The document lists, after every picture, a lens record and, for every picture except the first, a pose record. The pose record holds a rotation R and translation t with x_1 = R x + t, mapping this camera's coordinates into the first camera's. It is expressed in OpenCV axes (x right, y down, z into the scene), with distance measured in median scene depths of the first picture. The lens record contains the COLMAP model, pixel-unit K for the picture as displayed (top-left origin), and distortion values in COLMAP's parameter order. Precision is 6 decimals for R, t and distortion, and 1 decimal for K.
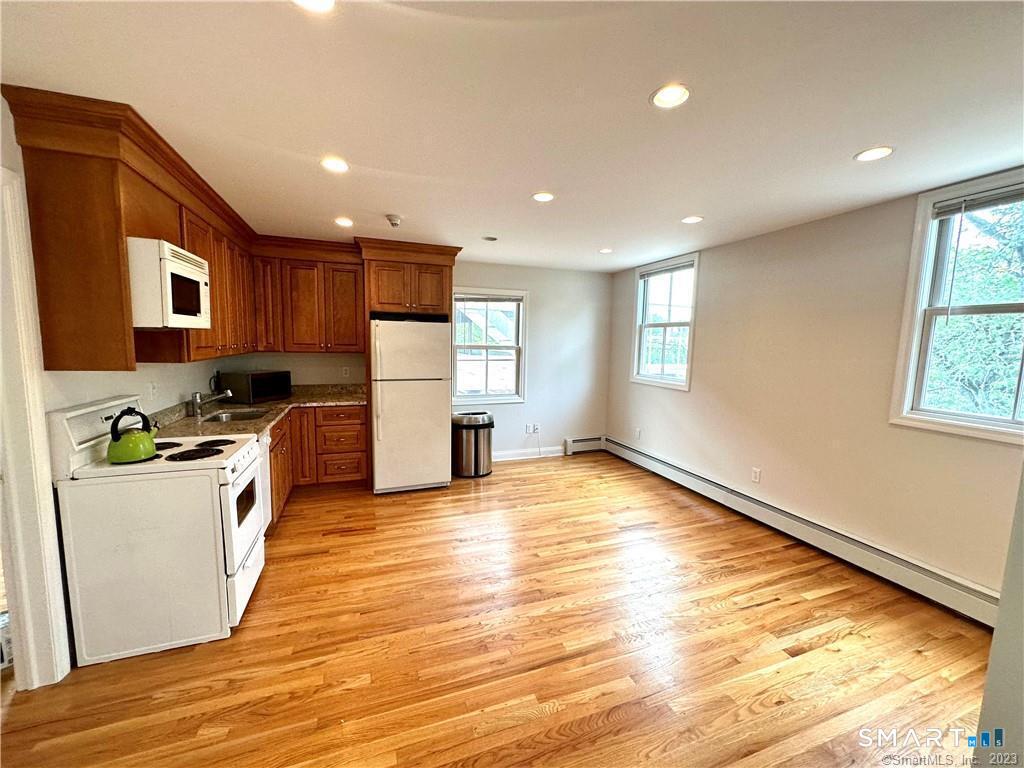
lens RADIAL K [[407.9, 0, 513.1], [0, 407.9, 385.9], [0, 0, 1]] dist [0.000362, -0.000515]
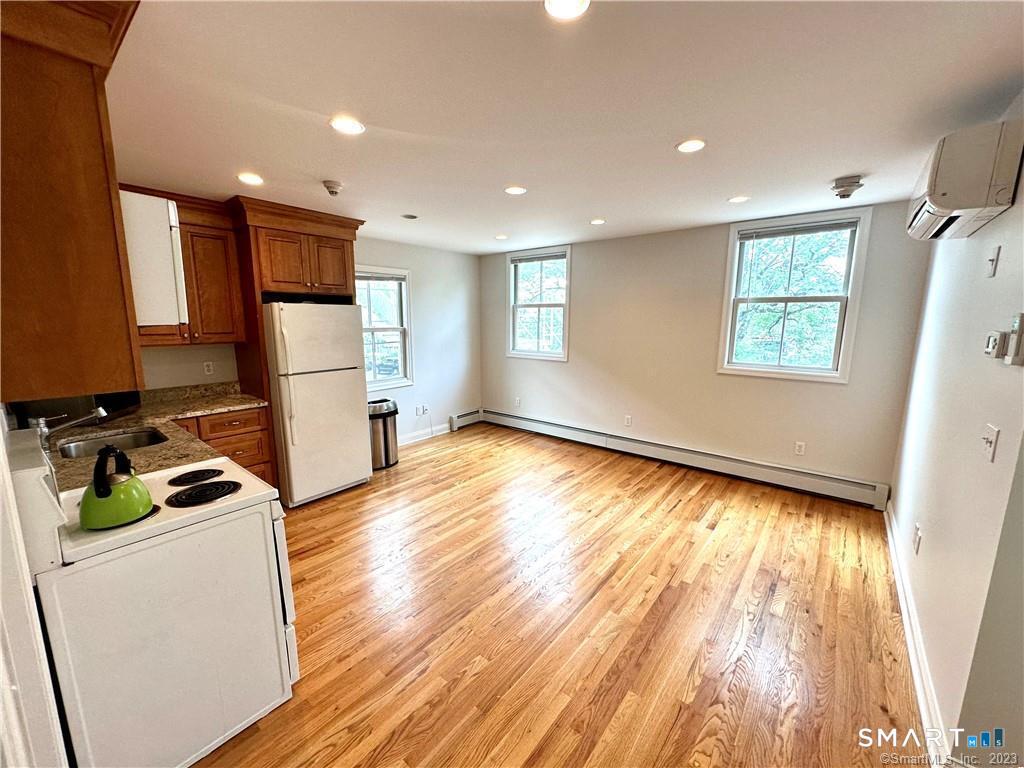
lens RADIAL K [[407.9, 0, 513.5], [0, 407.9, 385.6], [0, 0, 1]] dist [0.000362, -0.000515]
pose [[0.858966, -0.100728, 0.502028, -0.354216], [0.070058, 0.994359, 0.079642, -0.026135], [-0.507218, -0.033239, 0.861177, 0.041014]]
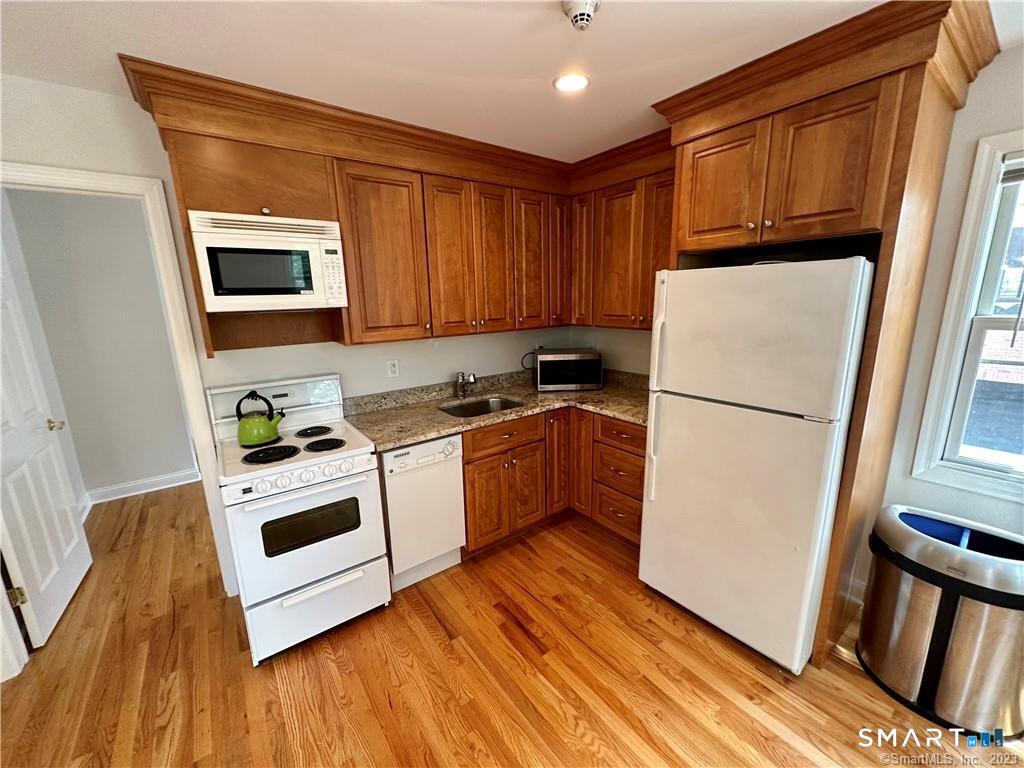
lens RADIAL K [[407.9, 0, 510.3], [0, 407.9, 386.7], [0, 0, 1]] dist [0.000362, -0.000515]
pose [[0.283204, 0.181190, -0.941789, 0.098381], [-0.074638, 0.983177, 0.166708, -0.090548], [0.956151, 0.023081, 0.291963, 0.671412]]
